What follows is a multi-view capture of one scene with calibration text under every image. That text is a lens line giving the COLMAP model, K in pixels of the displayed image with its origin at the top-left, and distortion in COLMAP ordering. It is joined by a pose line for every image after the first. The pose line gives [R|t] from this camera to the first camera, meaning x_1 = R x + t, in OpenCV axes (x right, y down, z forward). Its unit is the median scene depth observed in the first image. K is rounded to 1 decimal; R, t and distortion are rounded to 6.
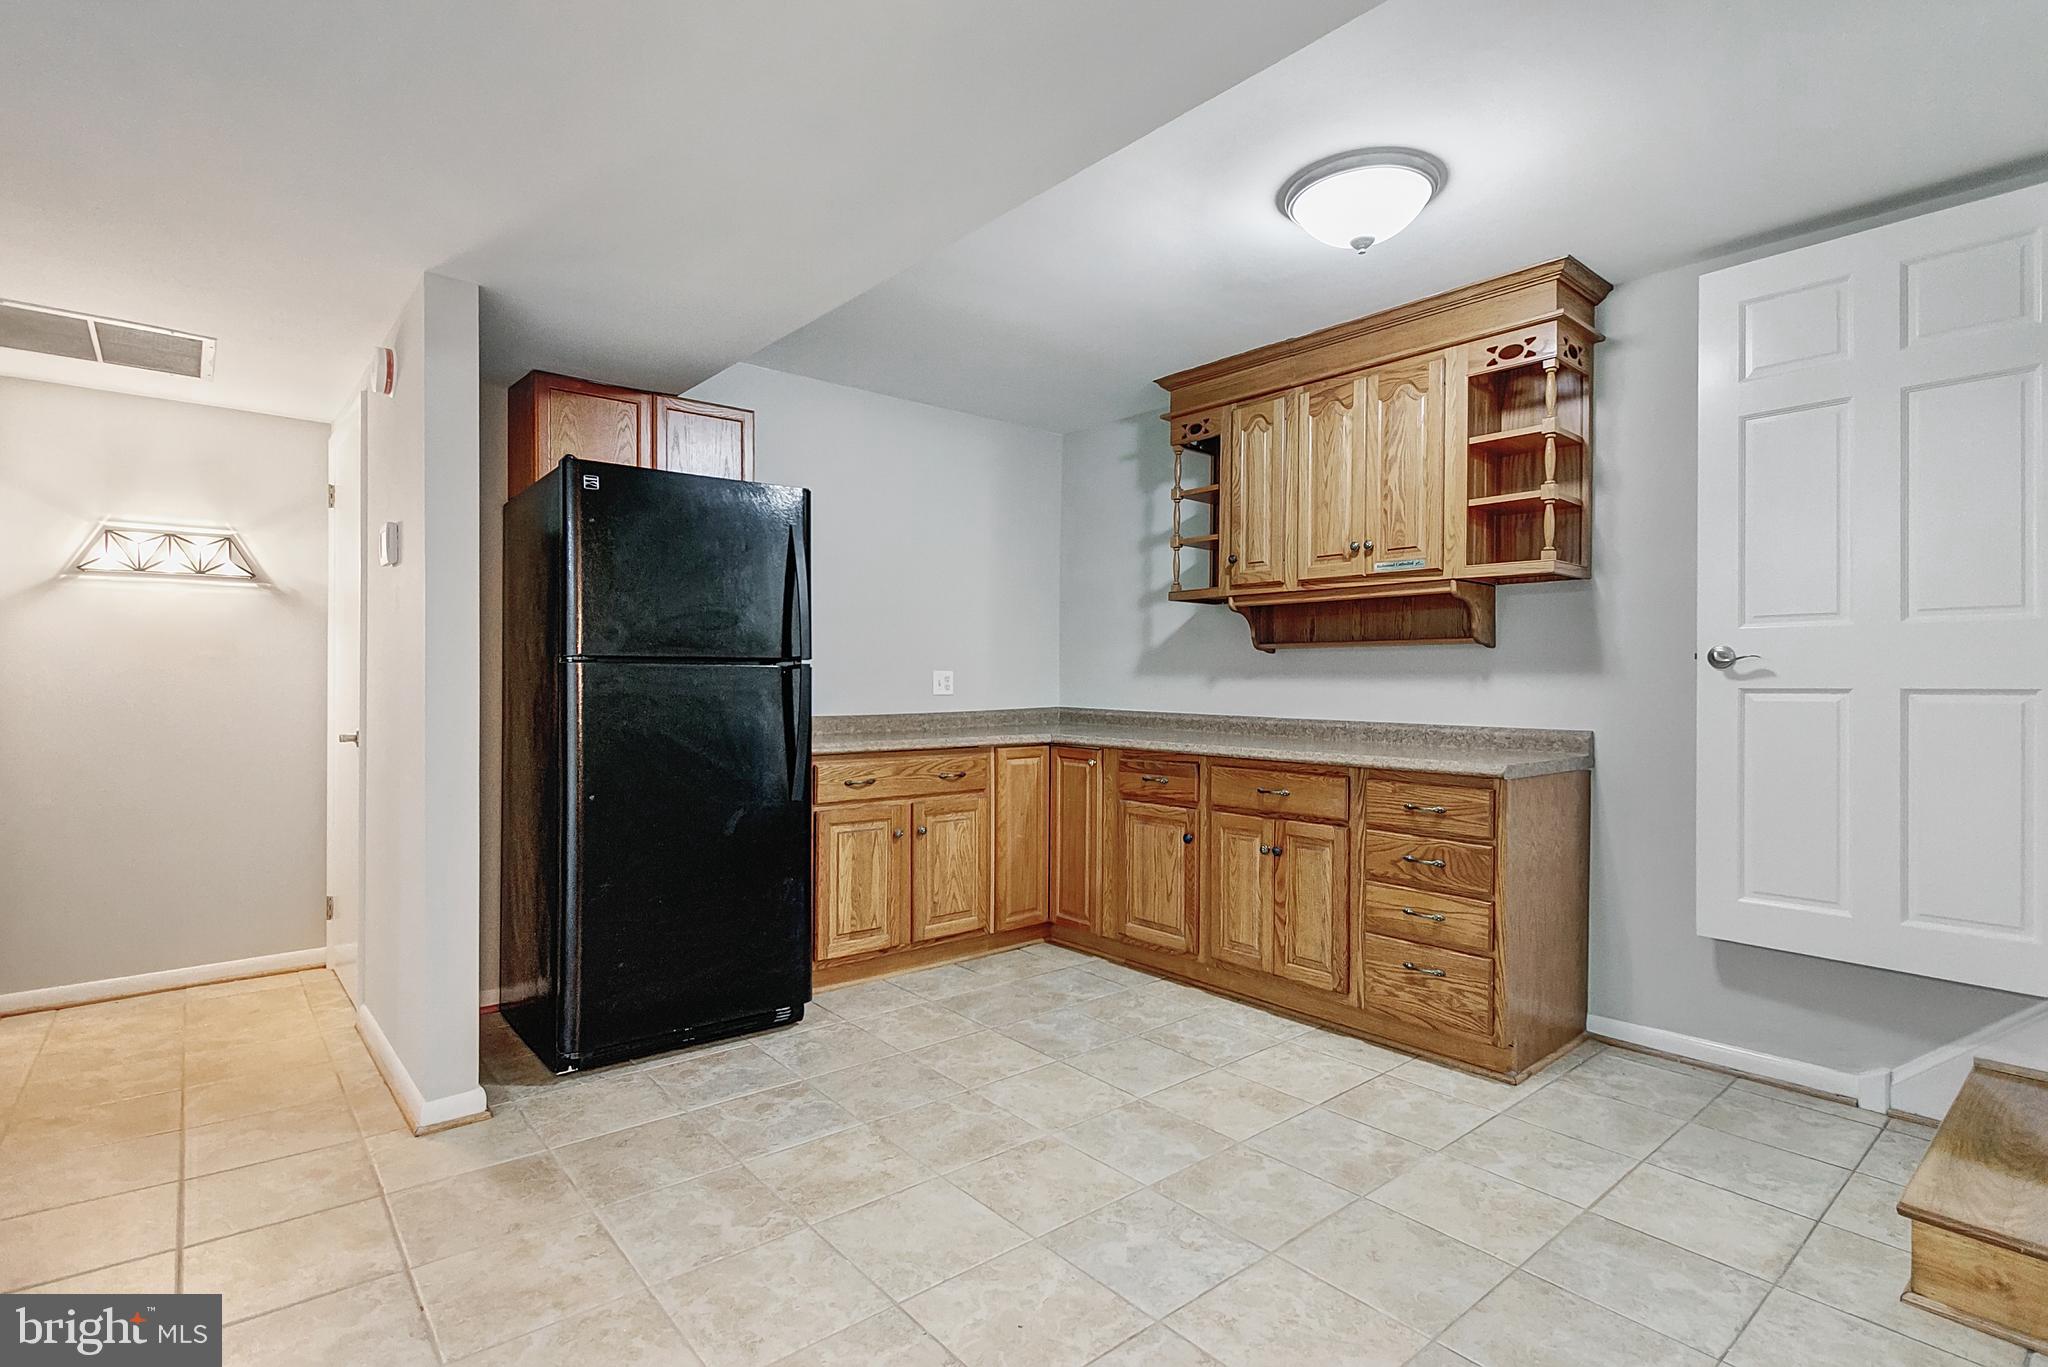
lens RADIAL K [[967.3, 0, 1037.5], [0, 967.3, 685.2], [0, 0, 1]] dist [0.005456, -0.006464]
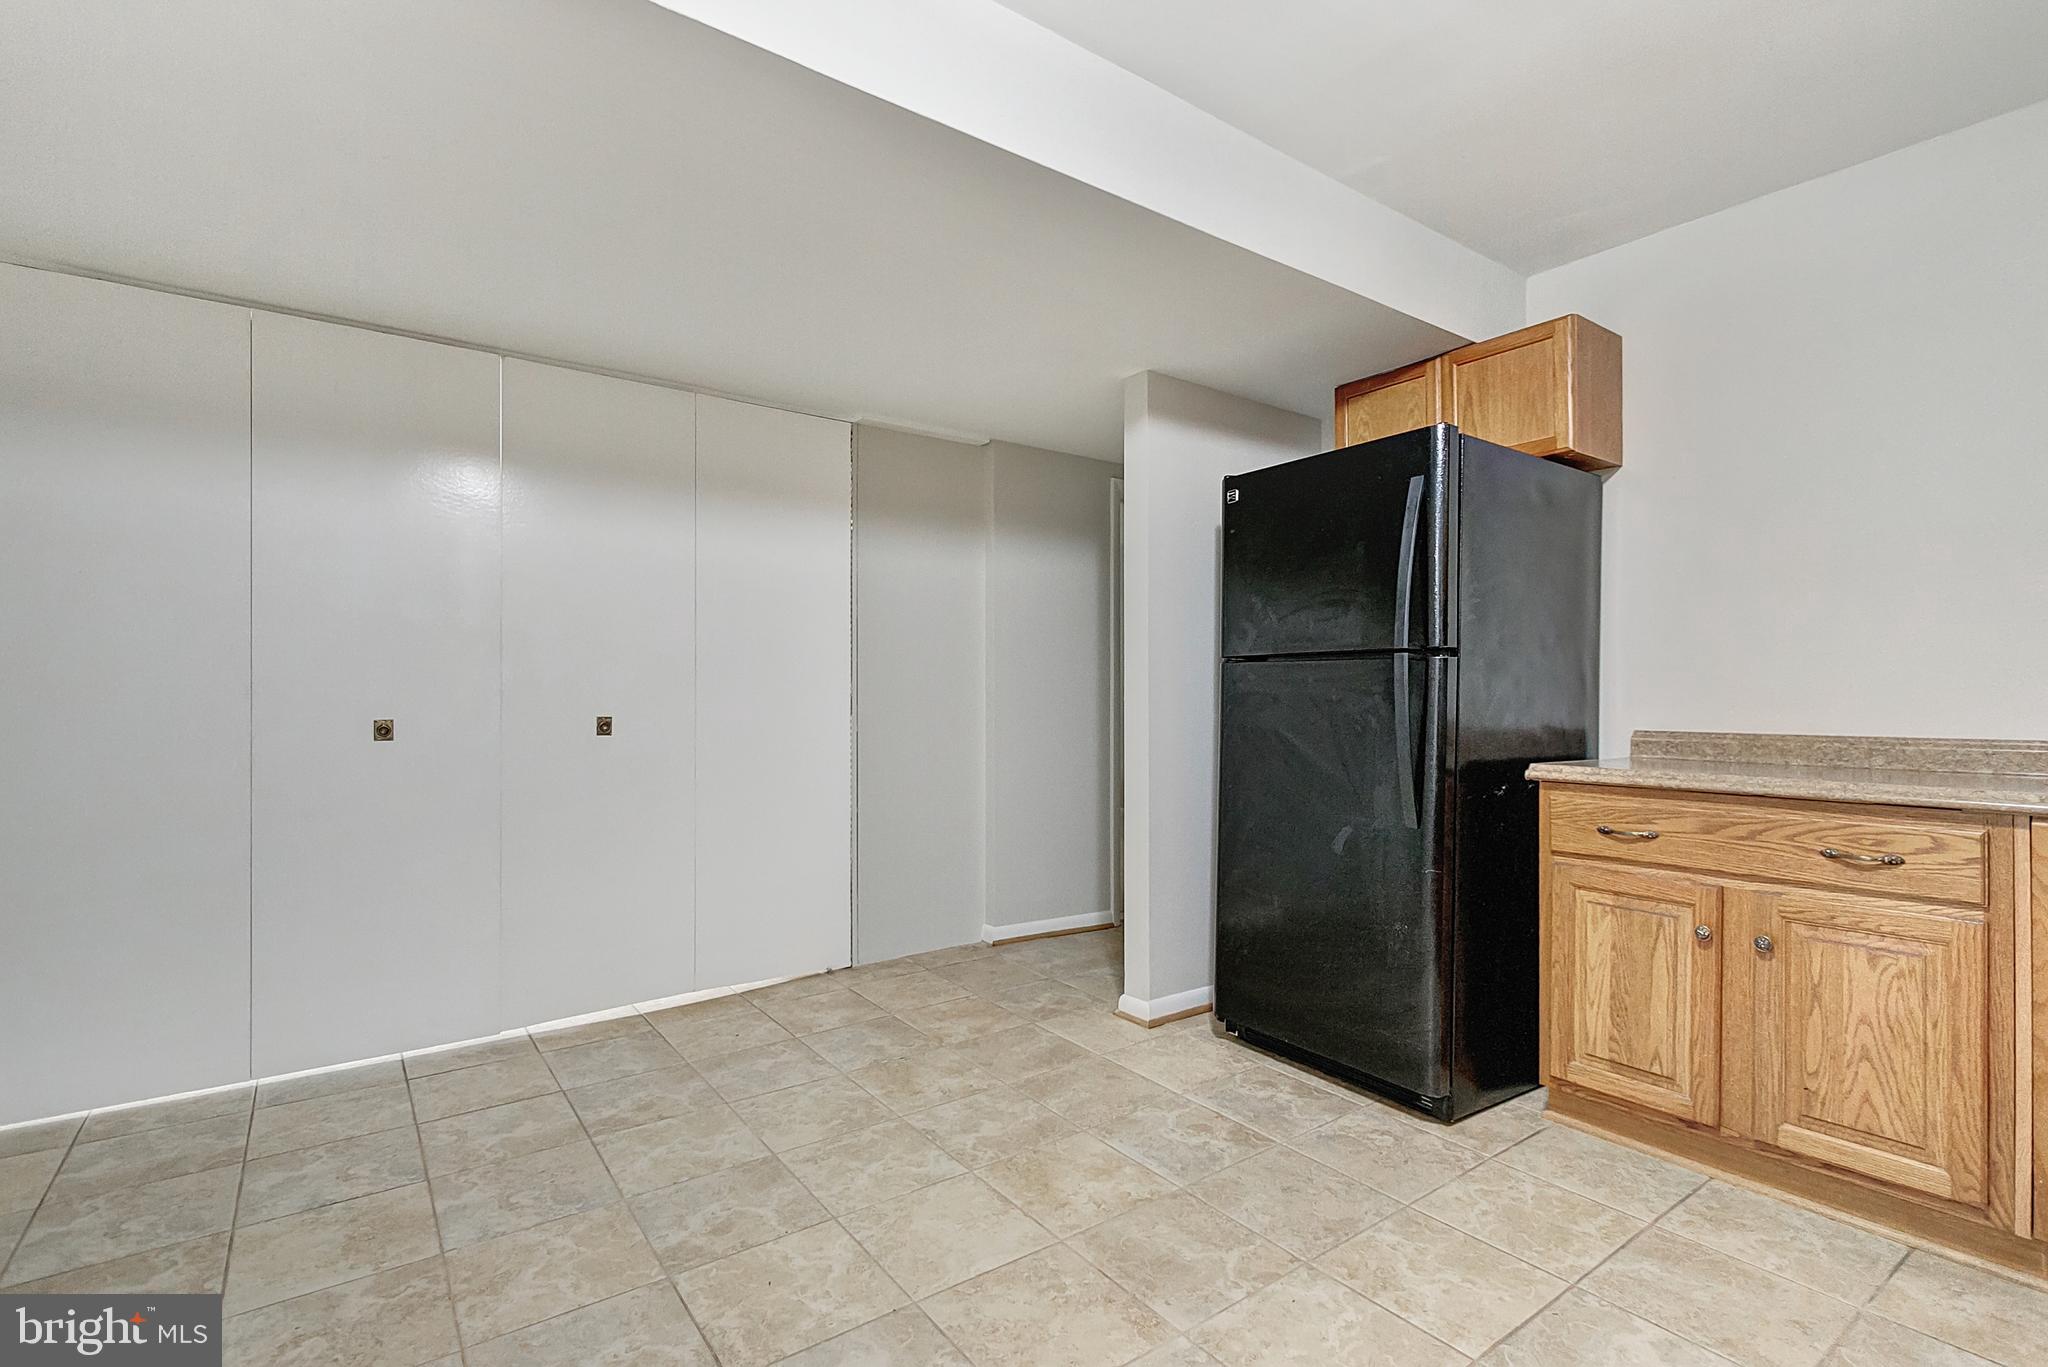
lens RADIAL K [[967.3, 0, 1041.8], [0, 967.3, 694.3], [0, 0, 1]] dist [0.005456, -0.006464]
pose [[-0.079650, -0.005826, -0.996806, 0.549959], [-0.002547, 0.999981, -0.005641, 0.014594], [0.996820, 0.002089, -0.079664, 0.747933]]
